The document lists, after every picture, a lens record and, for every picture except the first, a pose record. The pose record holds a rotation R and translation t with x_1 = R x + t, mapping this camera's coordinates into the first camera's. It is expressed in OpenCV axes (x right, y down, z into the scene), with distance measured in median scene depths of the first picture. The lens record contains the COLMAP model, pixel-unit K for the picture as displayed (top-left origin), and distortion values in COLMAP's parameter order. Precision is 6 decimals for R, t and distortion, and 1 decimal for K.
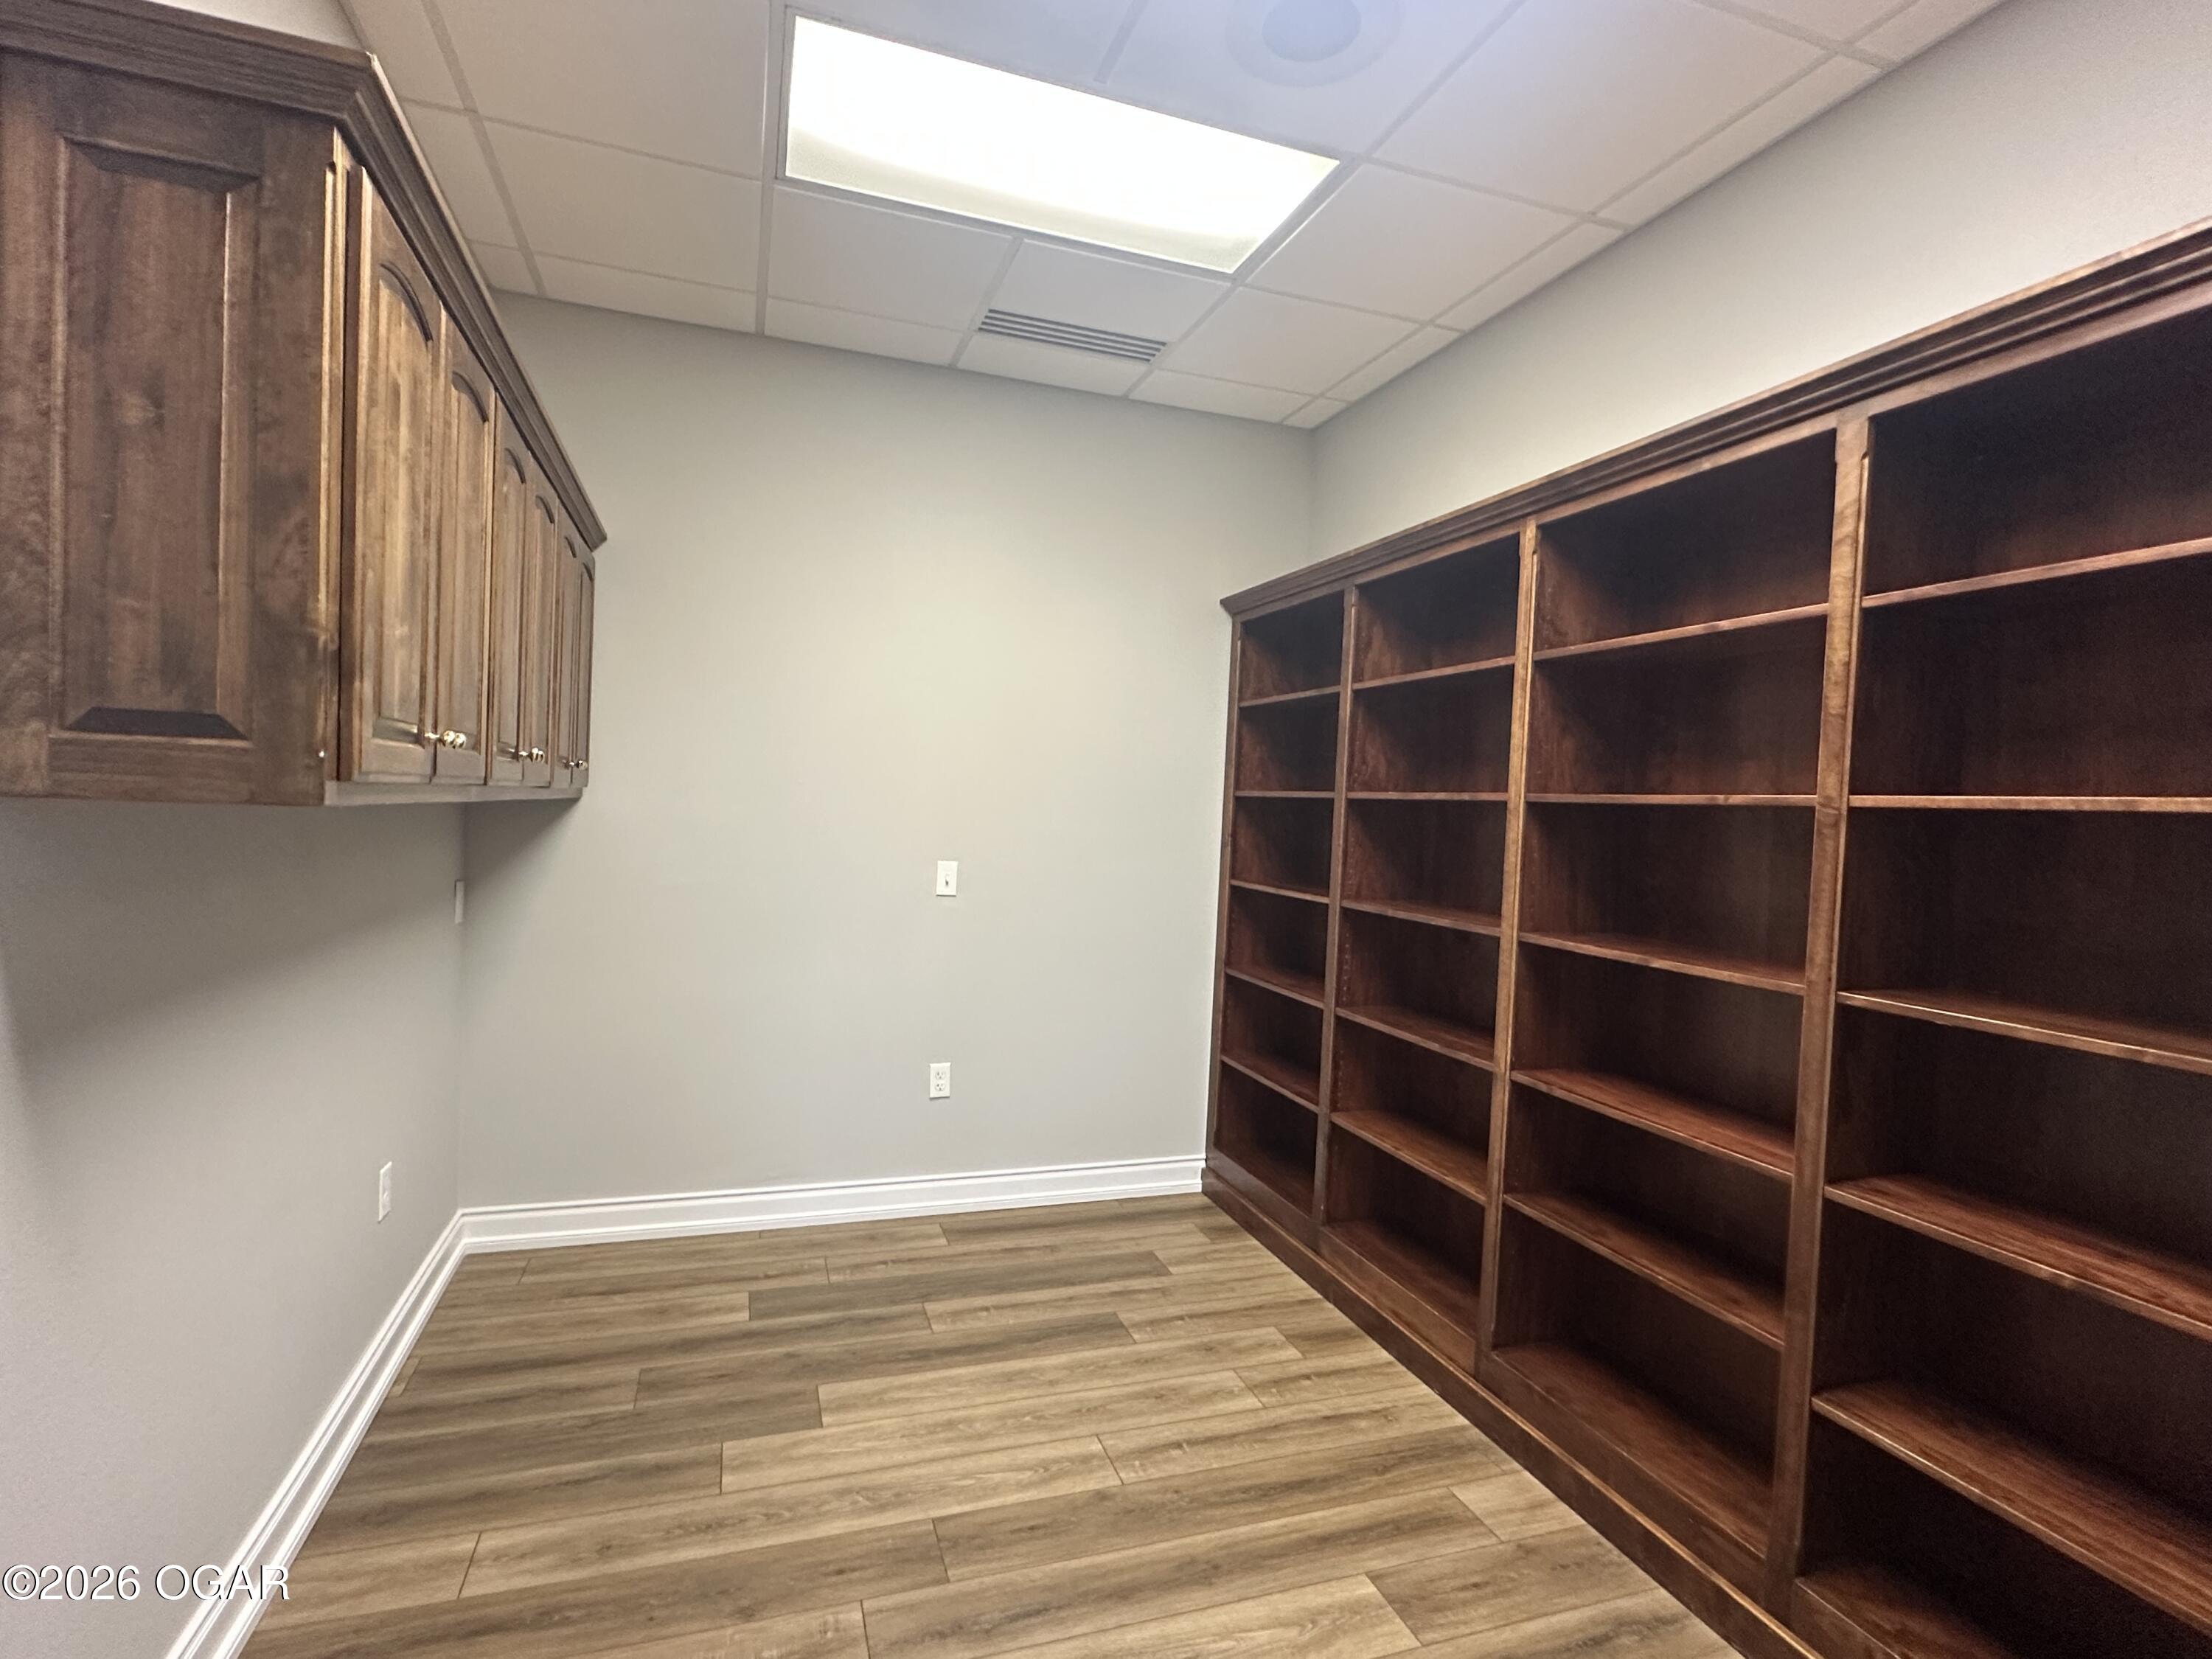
lens RADIAL K [[1074.7, 0, 1097.2], [0, 1074.7, 837.4], [0, 0, 1]] dist [0.001556, 0.001075]
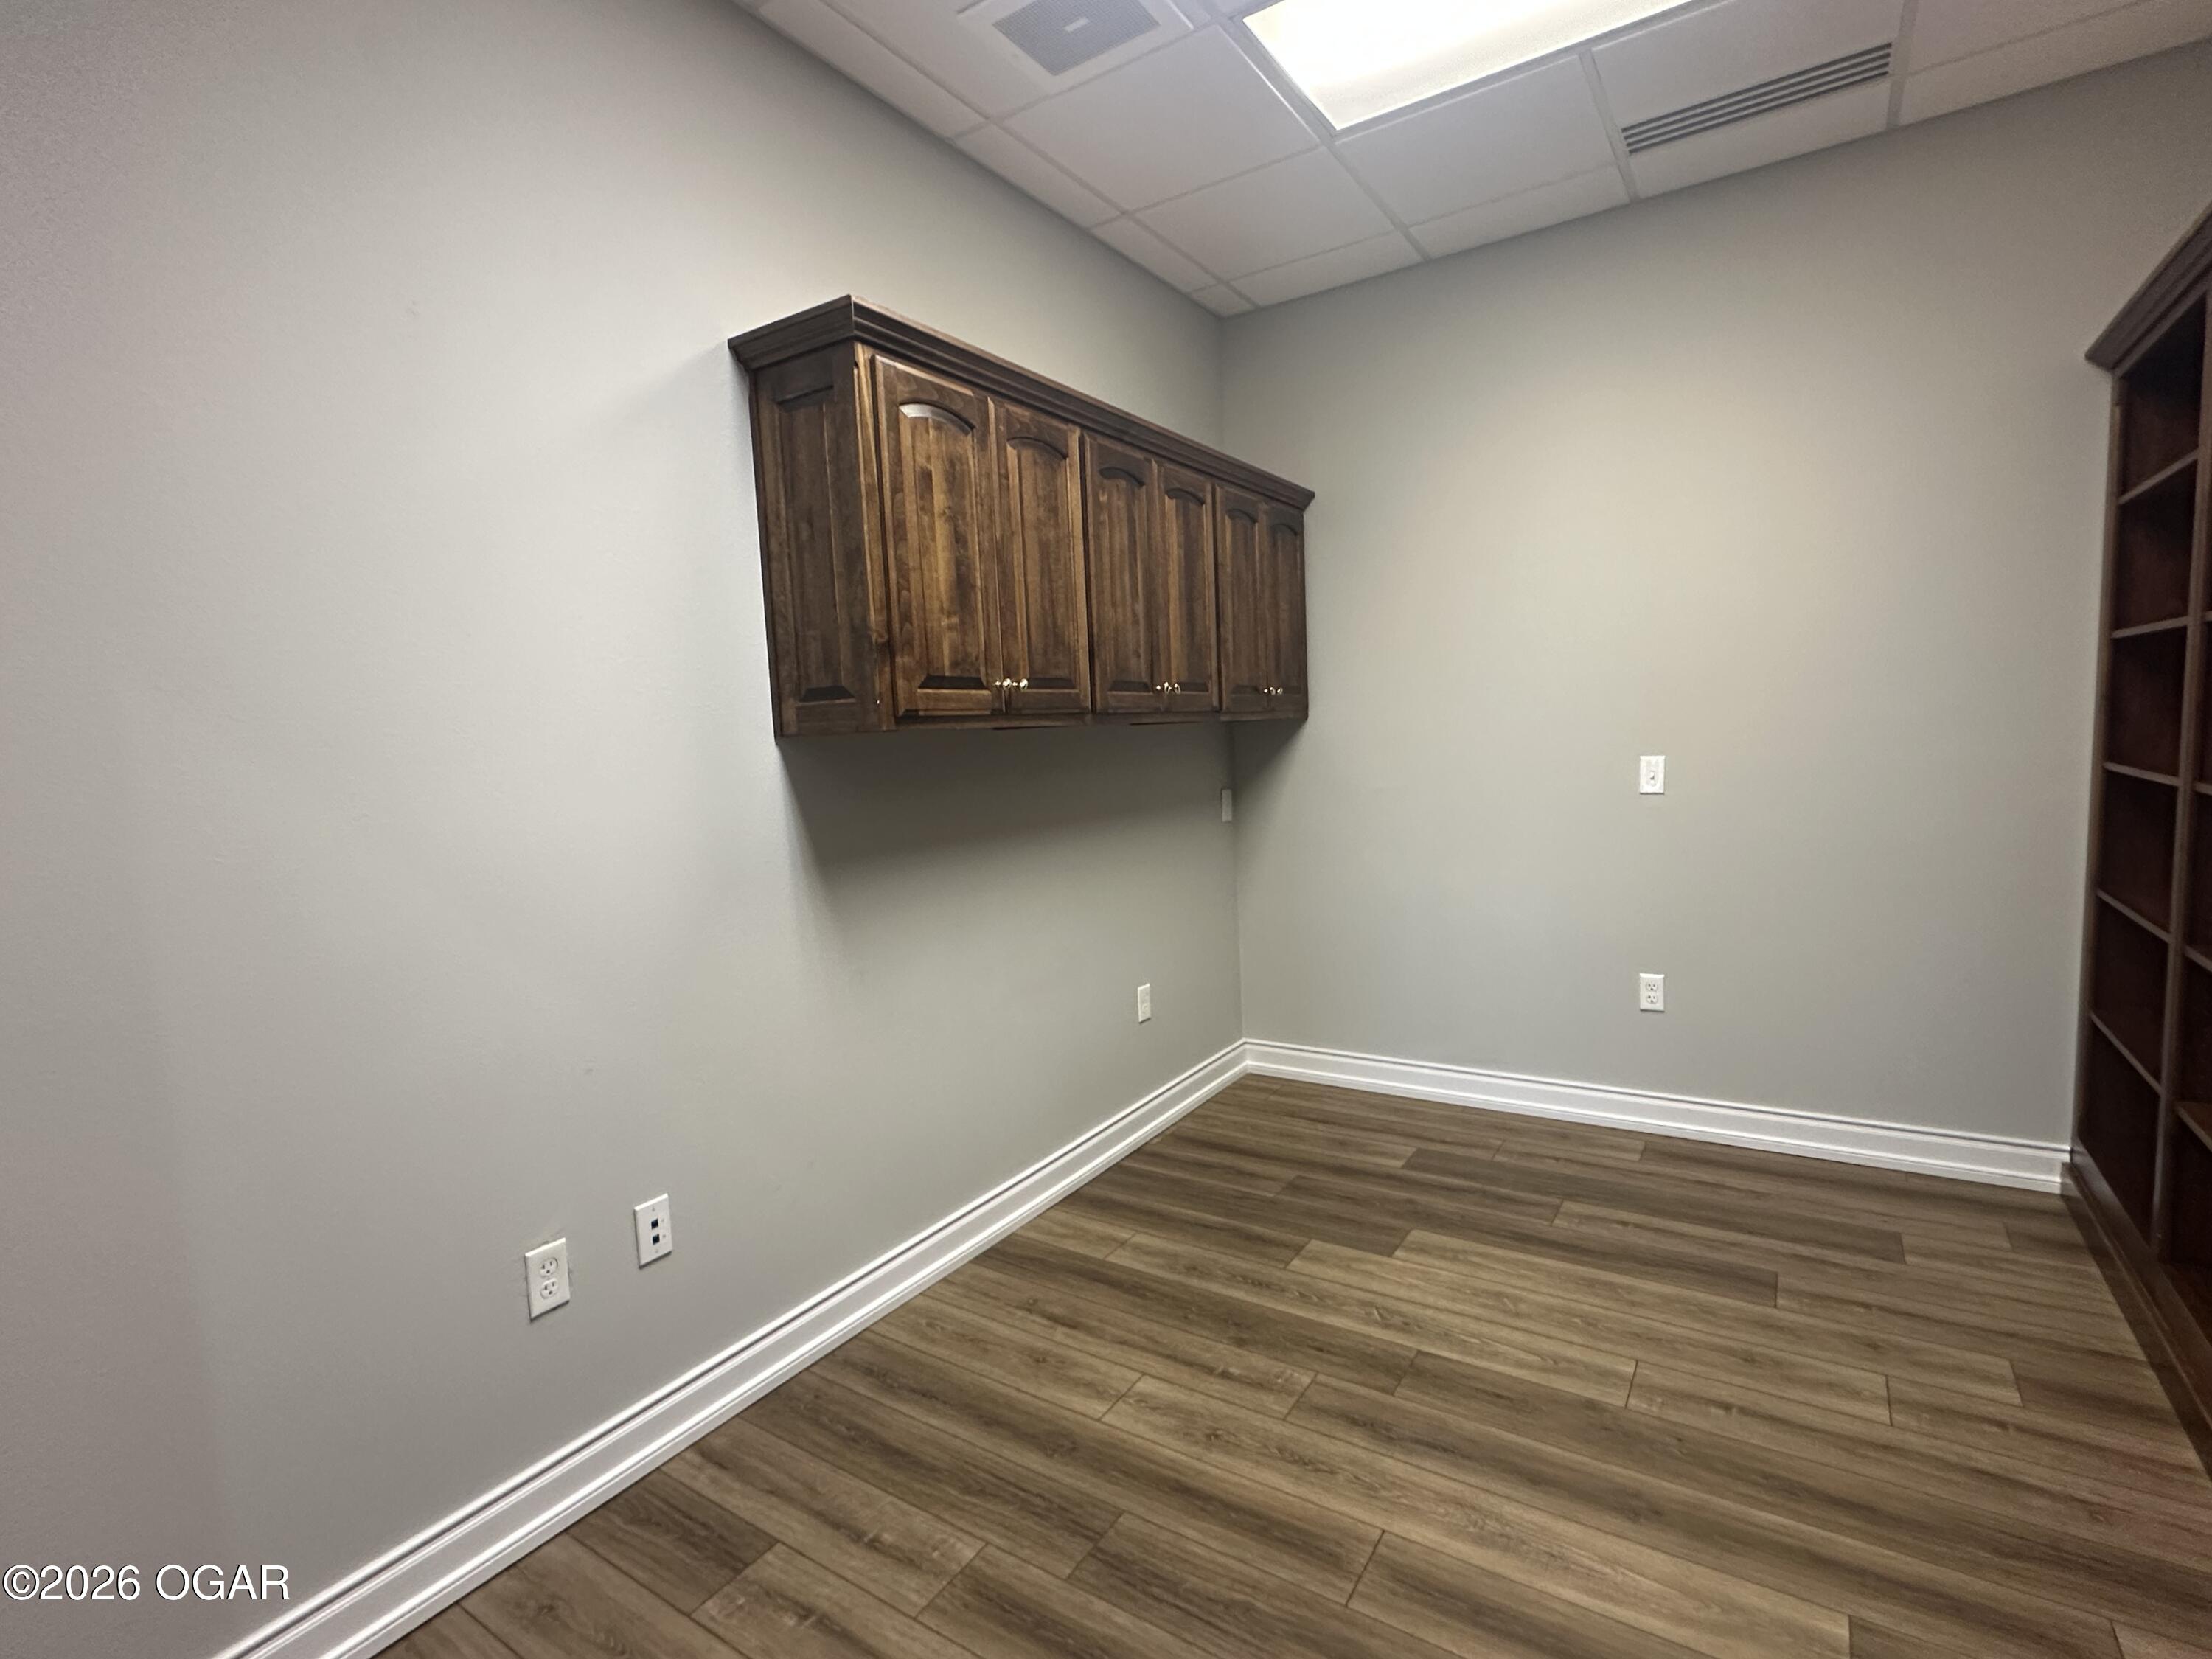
lens RADIAL K [[1074.7, 0, 1096.0], [0, 1074.7, 839.8], [0, 0, 1]] dist [0.001556, 0.001075]
pose [[0.608615, 0.010200, -0.793400, 0.447146], [0.047880, 0.997623, 0.049554, 0.038742], [0.792020, -0.068147, 0.606680, 0.096337]]
